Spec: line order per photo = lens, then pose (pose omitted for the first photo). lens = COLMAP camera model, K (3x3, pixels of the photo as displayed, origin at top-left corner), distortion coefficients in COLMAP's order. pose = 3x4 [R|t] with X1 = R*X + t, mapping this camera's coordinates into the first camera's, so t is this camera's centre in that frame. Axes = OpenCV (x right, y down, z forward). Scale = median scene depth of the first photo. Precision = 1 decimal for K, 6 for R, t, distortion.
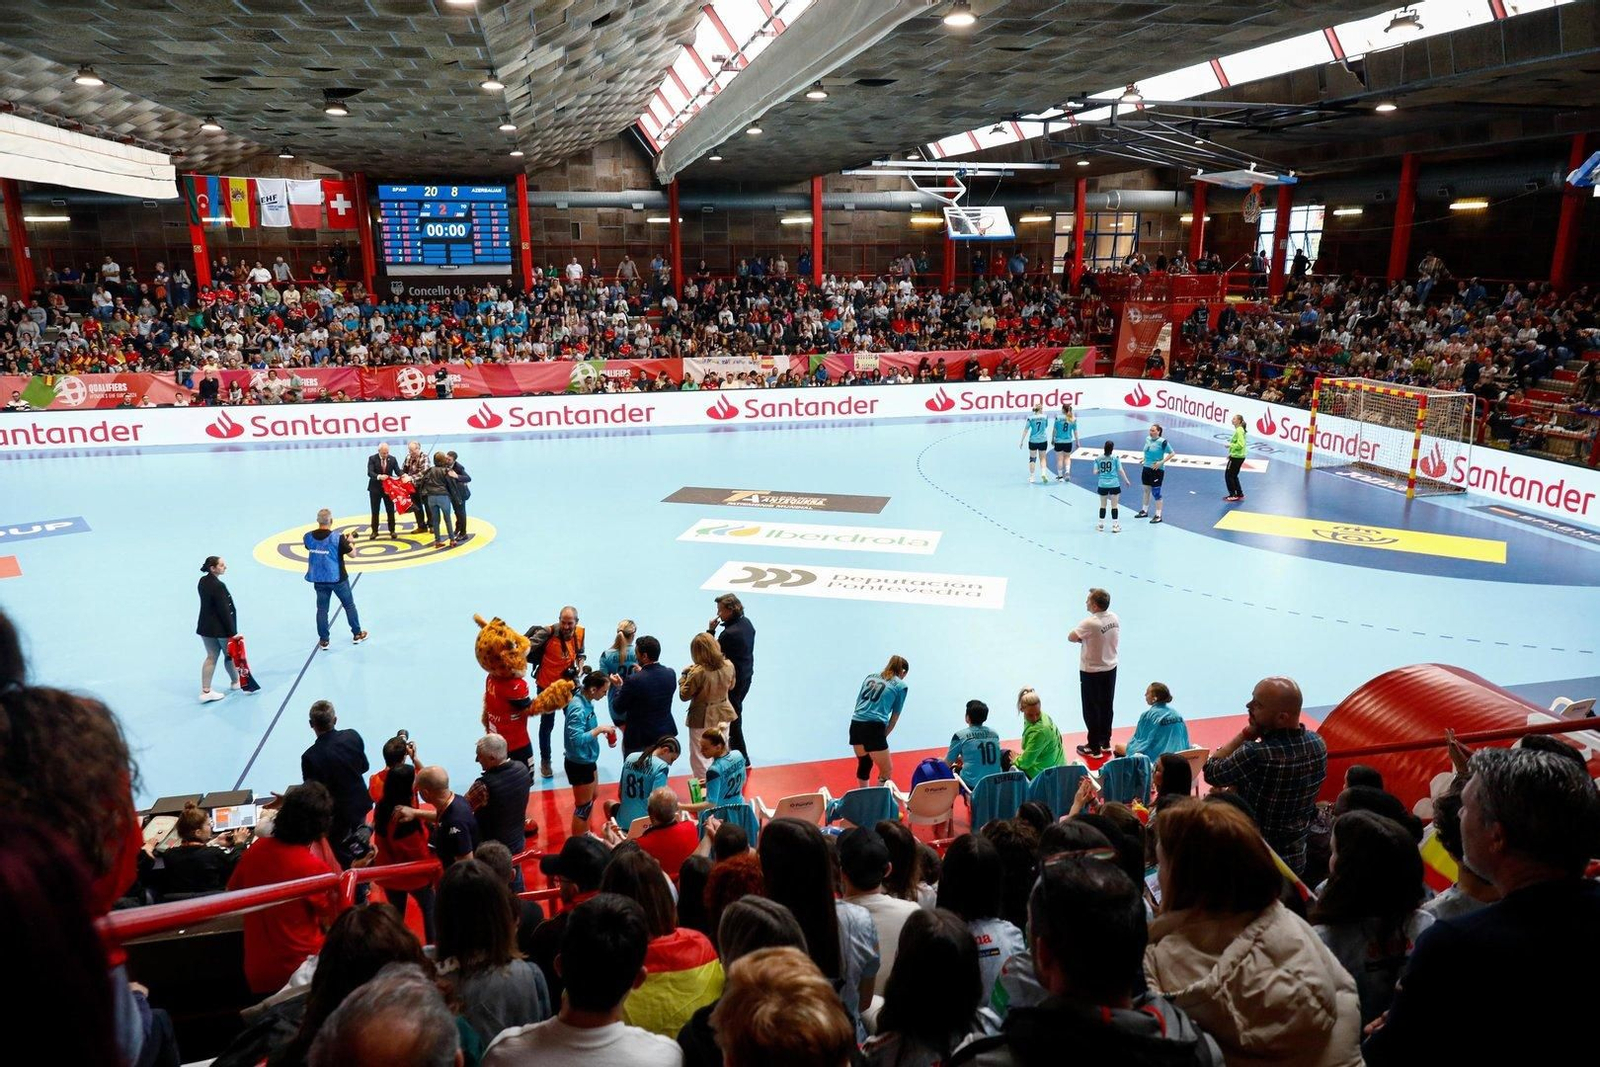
lens RADIAL K [[1100.6, 0, 780.4], [0, 1100.6, 534.7], [0, 0, 1]] dist [-0.008825, 0.020664]
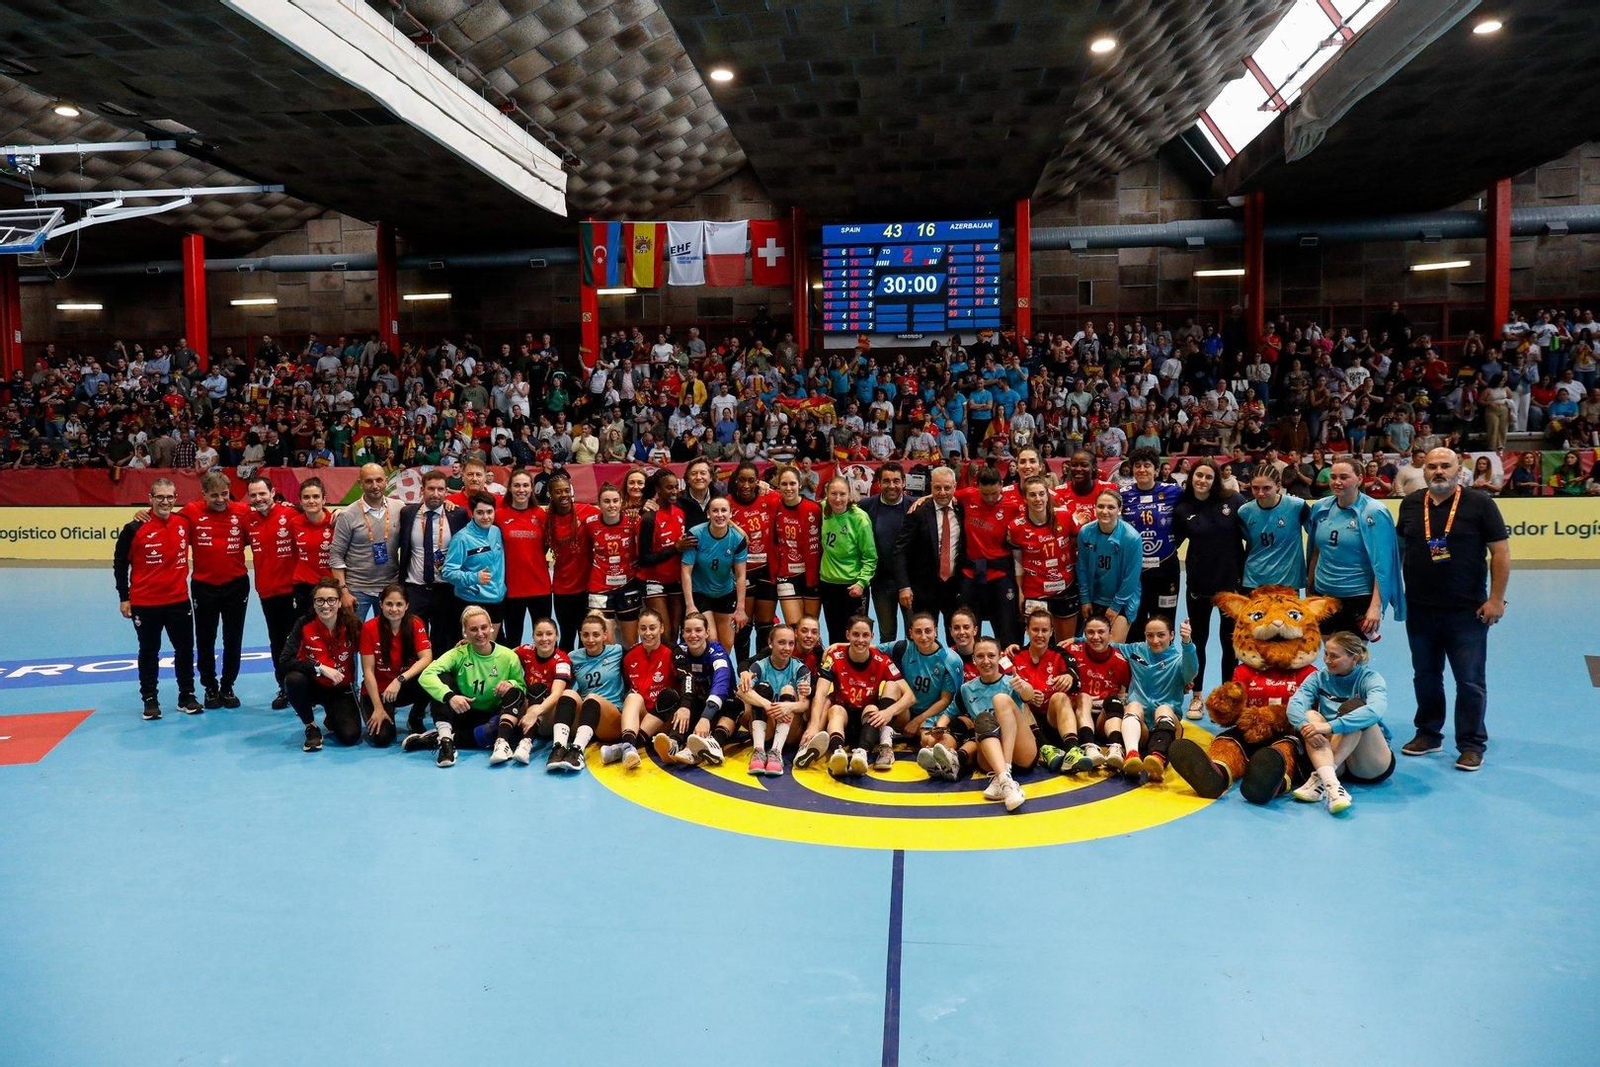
lens RADIAL K [[1117.3, 0, 783.0], [0, 1117.3, 523.4], [0, 0, 1]] dist [0.001044, 0.001018]
pose [[0.950385, 0.014431, -0.310742, -0.157952], [-0.071474, 0.982328, -0.172981, 0.000209], [0.302754, 0.186608, 0.934621, 0.341345]]
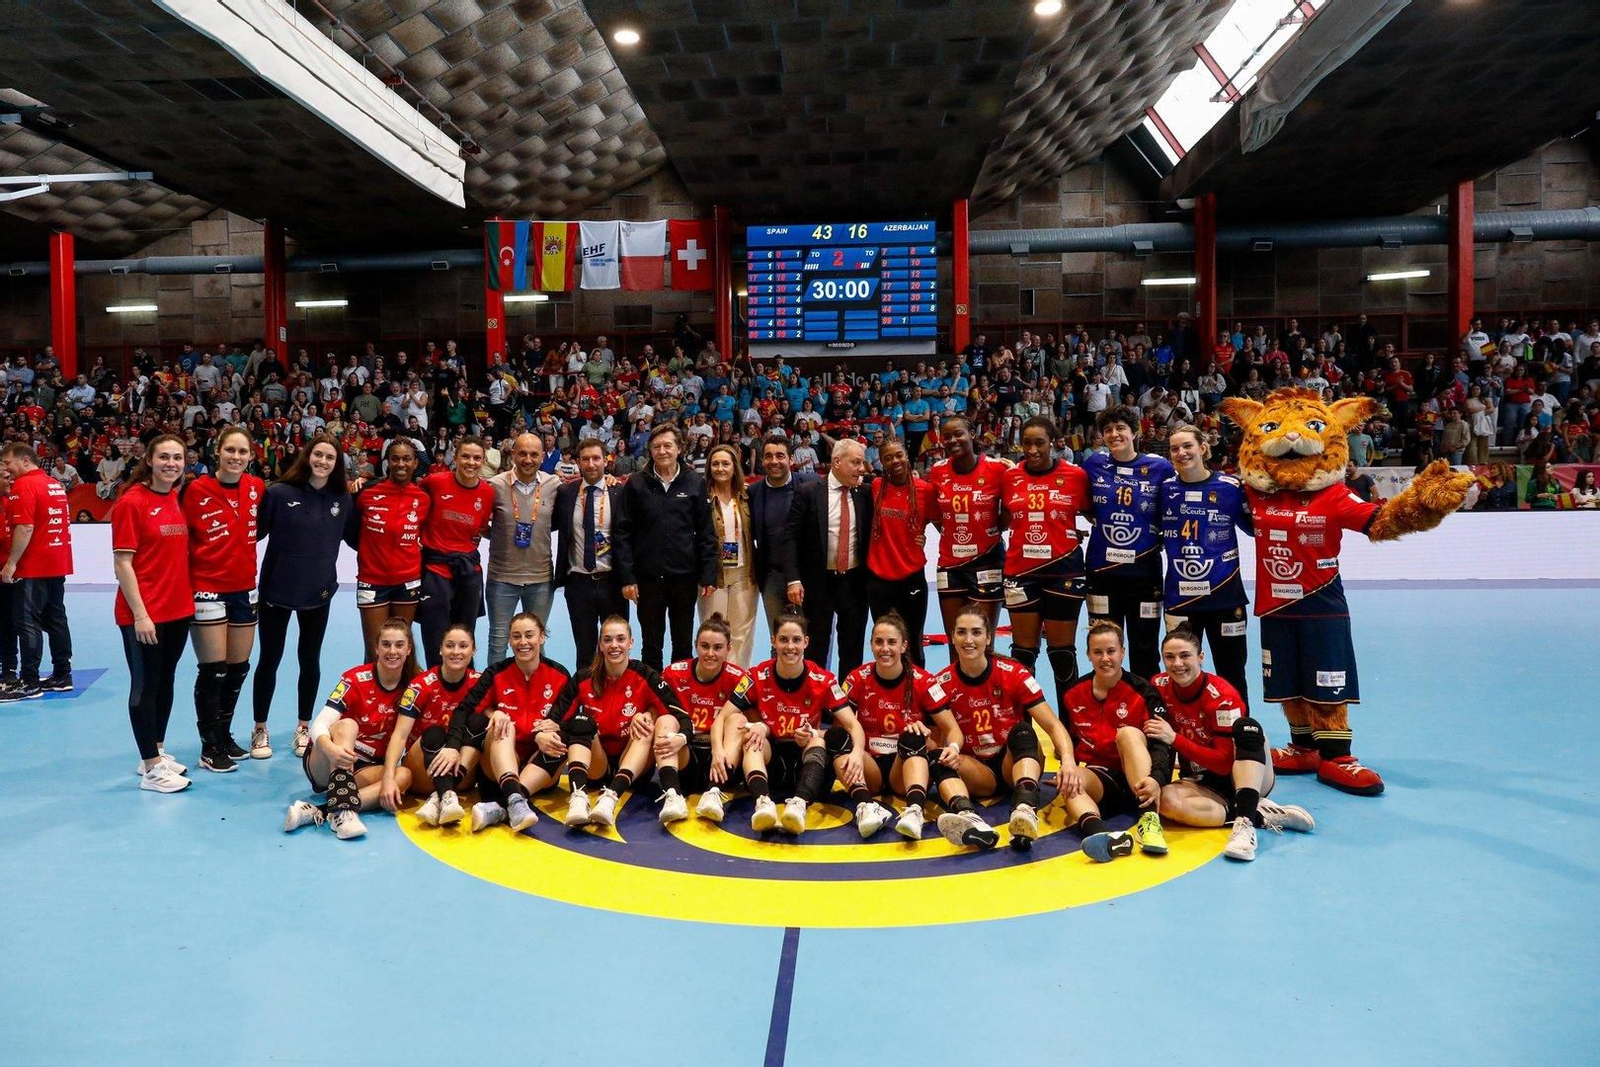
lens RADIAL K [[1138.3, 0, 757.0], [0, 1138.3, 529.9], [0, 0, 1]] dist [-0.001104, 0.009317]
pose [[0.960069, 0.005764, -0.279703, -0.162526], [-0.065113, 0.976935, -0.203368, 0.001490], [0.272079, 0.213460, 0.938300, 0.385765]]
